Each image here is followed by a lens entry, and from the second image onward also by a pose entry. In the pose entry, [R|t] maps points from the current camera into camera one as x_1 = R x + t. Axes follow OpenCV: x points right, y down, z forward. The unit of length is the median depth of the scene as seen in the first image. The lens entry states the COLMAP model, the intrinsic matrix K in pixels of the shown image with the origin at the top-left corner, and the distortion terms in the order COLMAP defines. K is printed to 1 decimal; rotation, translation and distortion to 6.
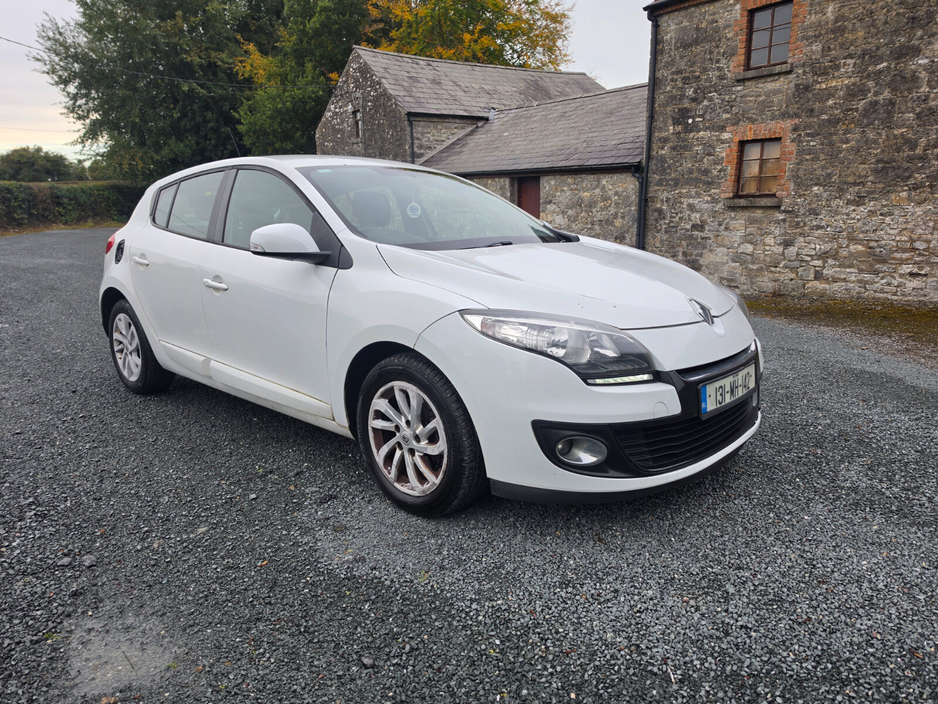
lens RADIAL K [[670.2, 0, 471.6], [0, 670.2, 357.1], [0, 0, 1]] dist [-0.010936, -0.010919]
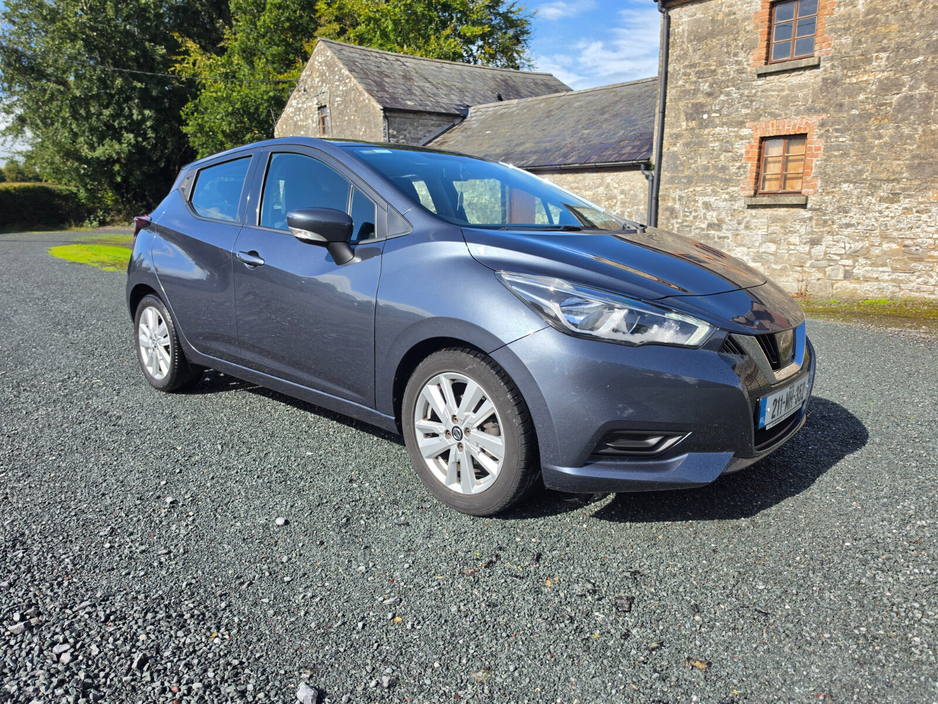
lens RADIAL K [[670.2, 0, 476.0], [0, 670.2, 348.3], [0, 0, 1]] dist [-0.010936, -0.010919]
pose [[0.994038, -0.016956, 0.107707, -0.117409], [0.019552, 0.999542, -0.023096, -0.004051], [-0.107266, 0.025065, 0.993914, 0.093774]]
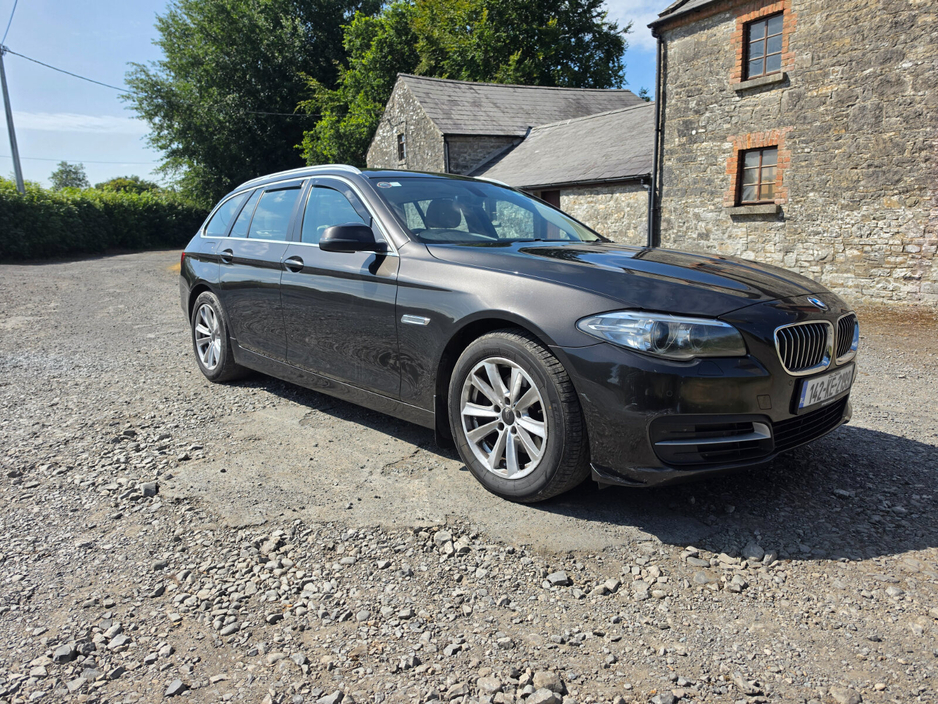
lens RADIAL K [[670.2, 0, 483.9], [0, 670.2, 349.7], [0, 0, 1]] dist [-0.010936, -0.010919]
pose [[0.994655, 0.002701, -0.103216, 0.122249], [-0.006852, 0.999181, -0.039880, 0.021689], [0.103023, 0.040374, 0.993859, -0.034247]]
